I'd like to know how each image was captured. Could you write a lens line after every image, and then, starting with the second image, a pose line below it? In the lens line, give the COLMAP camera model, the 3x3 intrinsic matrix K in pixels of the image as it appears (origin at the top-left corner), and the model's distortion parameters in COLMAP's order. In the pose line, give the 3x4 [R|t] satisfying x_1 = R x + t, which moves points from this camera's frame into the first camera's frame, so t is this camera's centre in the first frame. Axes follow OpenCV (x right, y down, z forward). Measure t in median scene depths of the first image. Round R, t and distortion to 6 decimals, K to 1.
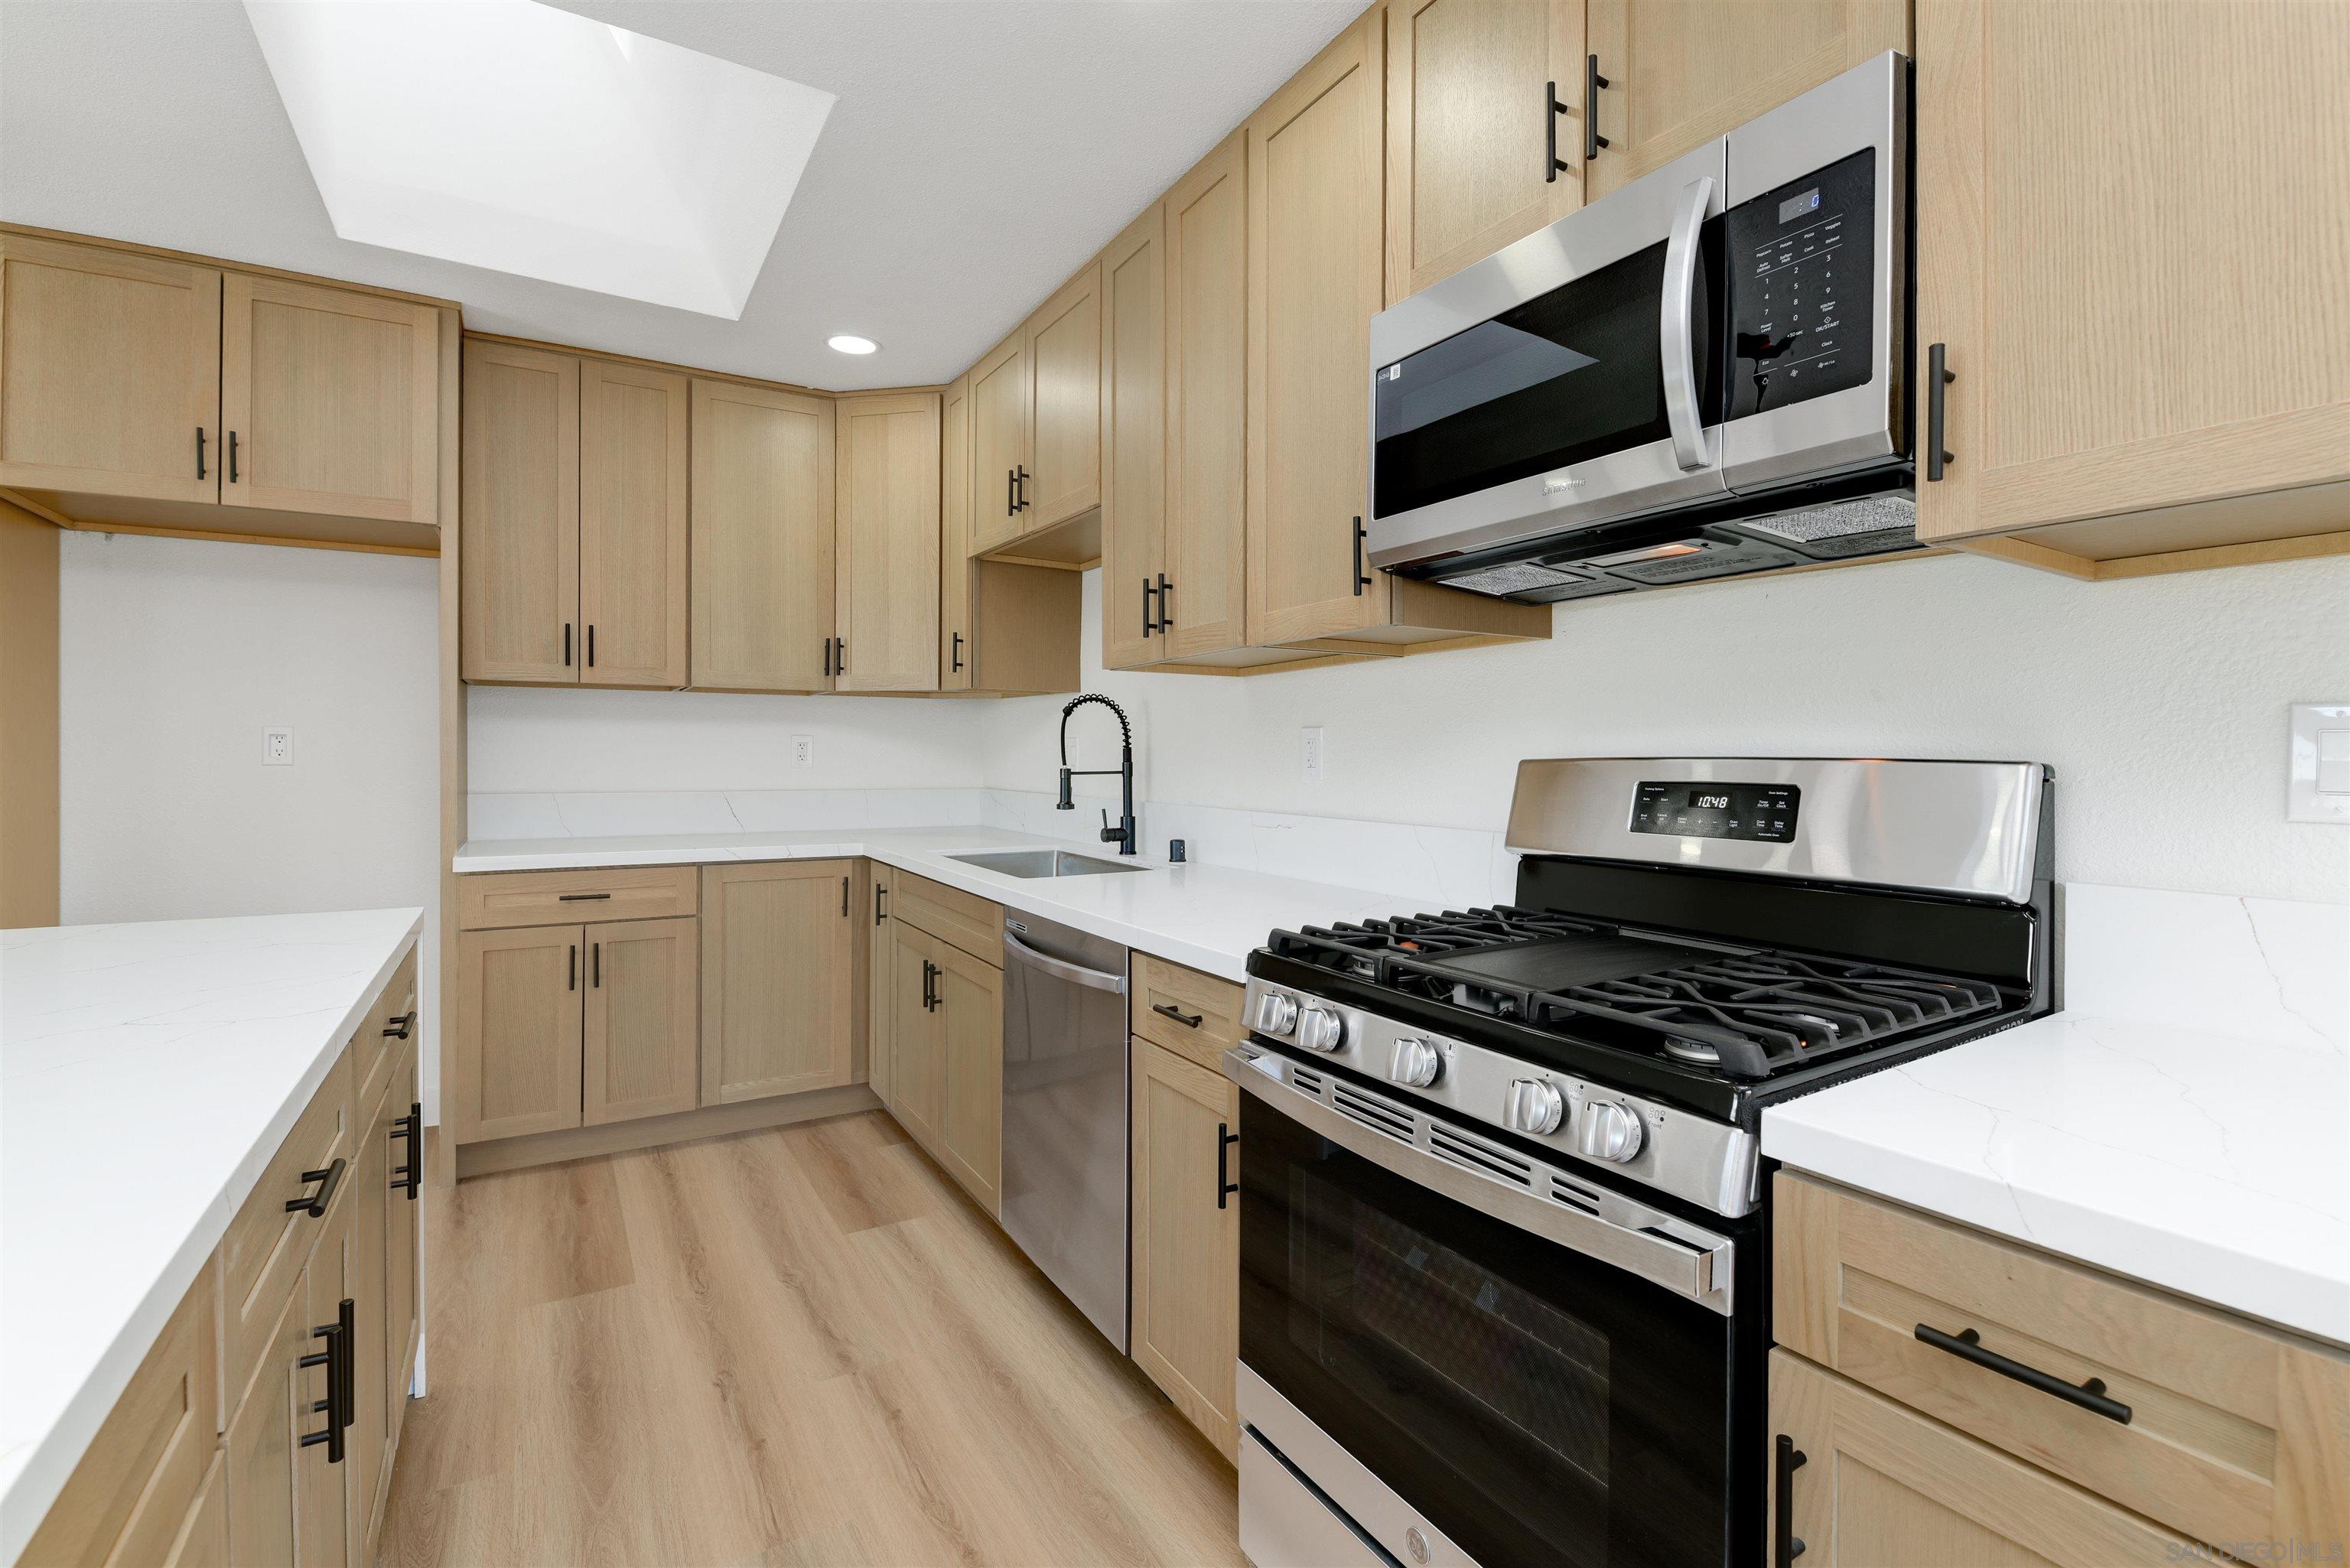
lens RADIAL K [[1063.9, 0, 1167.9], [0, 1063.9, 760.7], [0, 0, 1]] dist [-0.000194, -0.008971]
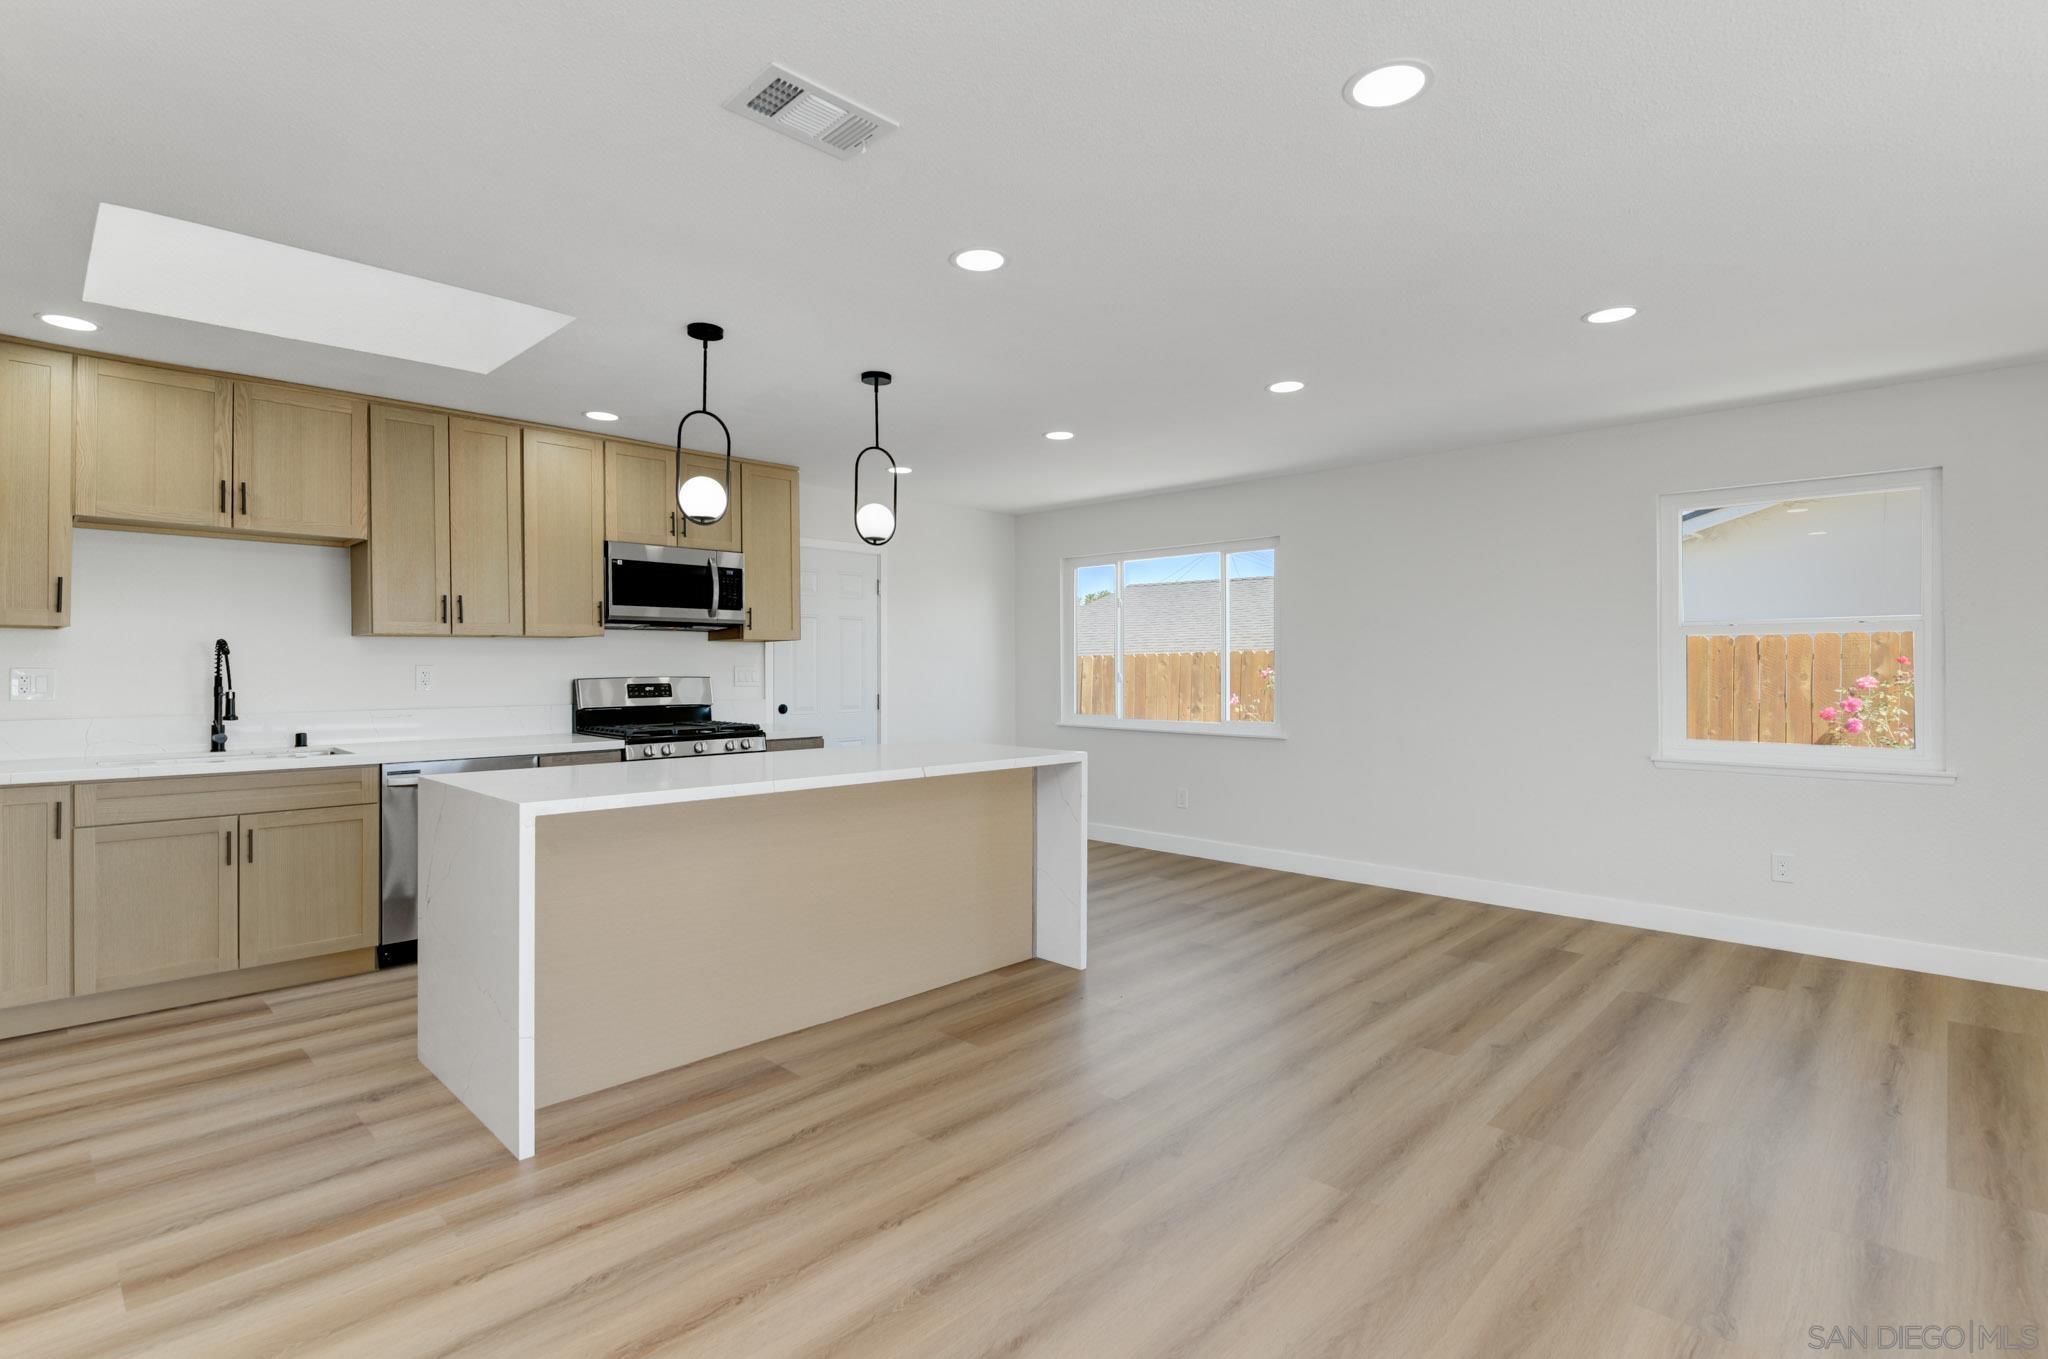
lens RADIAL K [[983.3, 0, 1037.0], [0, 983.3, 669.6], [0, 0, 1]] dist [0.013904, -0.013329]
pose [[-0.274657, -0.005400, 0.961527, -2.916886], [0.008941, 0.999927, 0.008170, -0.041390], [-0.961501, 0.010841, -0.274589, 0.559973]]
